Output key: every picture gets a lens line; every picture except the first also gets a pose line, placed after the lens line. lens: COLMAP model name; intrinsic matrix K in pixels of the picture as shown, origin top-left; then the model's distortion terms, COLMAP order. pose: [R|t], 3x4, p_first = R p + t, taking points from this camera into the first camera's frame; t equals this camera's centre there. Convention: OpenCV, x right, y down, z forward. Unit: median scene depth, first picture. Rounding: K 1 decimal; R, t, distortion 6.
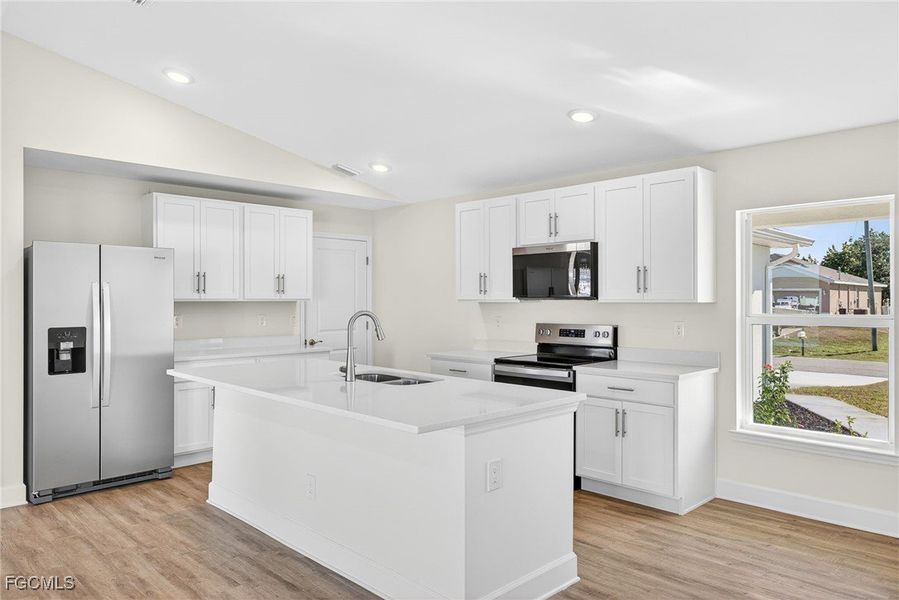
lens RADIAL K [[637.8, 0, 449.5], [0, 637.8, 300.0], [0, 0, 1]] dist [0.083512, -0.000229]
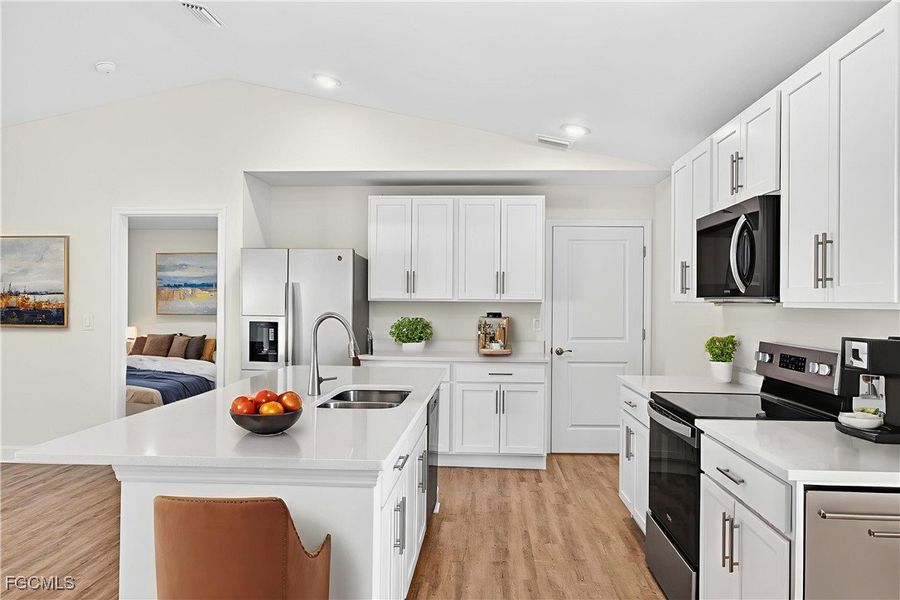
lens RADIAL K [[657.4, 0, 450.0], [0, 657.4, 300.0], [0, 0, 1]] dist [0.051388, 0.003847]
pose [[0.674685, 0.006757, -0.738075, 0.415745], [-0.010399, 0.999946, -0.000352, 0.000166], [0.738033, 0.007913, 0.674719, 0.385207]]
